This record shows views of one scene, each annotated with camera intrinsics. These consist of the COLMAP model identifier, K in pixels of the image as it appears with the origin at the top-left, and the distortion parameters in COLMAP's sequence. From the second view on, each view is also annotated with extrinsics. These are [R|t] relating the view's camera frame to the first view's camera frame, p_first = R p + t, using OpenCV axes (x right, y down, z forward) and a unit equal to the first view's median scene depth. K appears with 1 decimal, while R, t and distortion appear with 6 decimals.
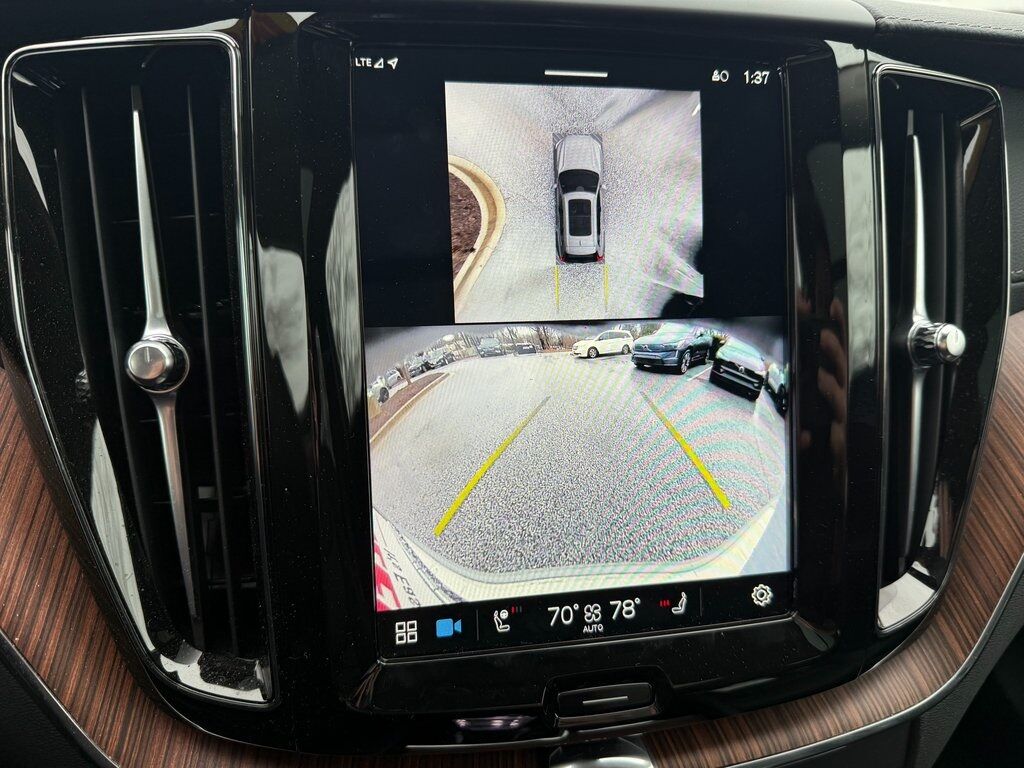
lens RADIAL K [[726.0, 0, 515.9], [0, 726.0, 393.5], [0, 0, 1]] dist [-0.021147, 0.001675]
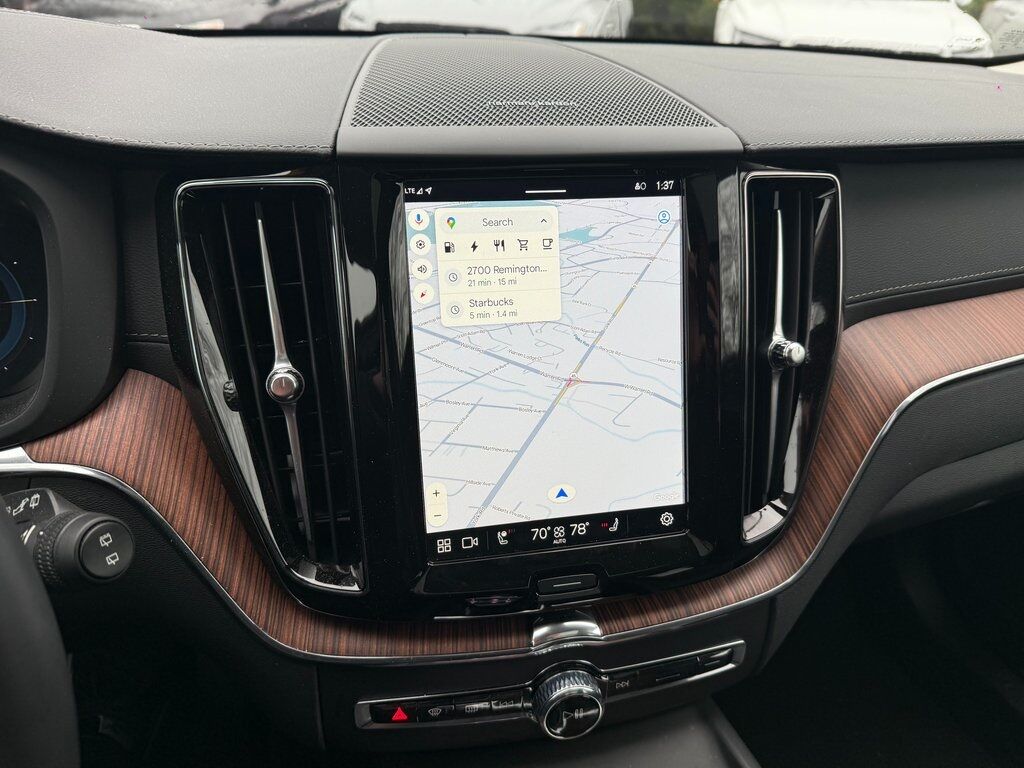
lens RADIAL K [[705.0, 0, 513.2], [0, 705.0, 388.5], [0, 0, 1]] dist [0.165956, -0.373933]
pose [[0.999514, -0.015648, 0.026978, -0.032511], [0.013353, 0.996439, 0.083256, -0.142349], [-0.028185, -0.082856, 0.996163, -0.526039]]
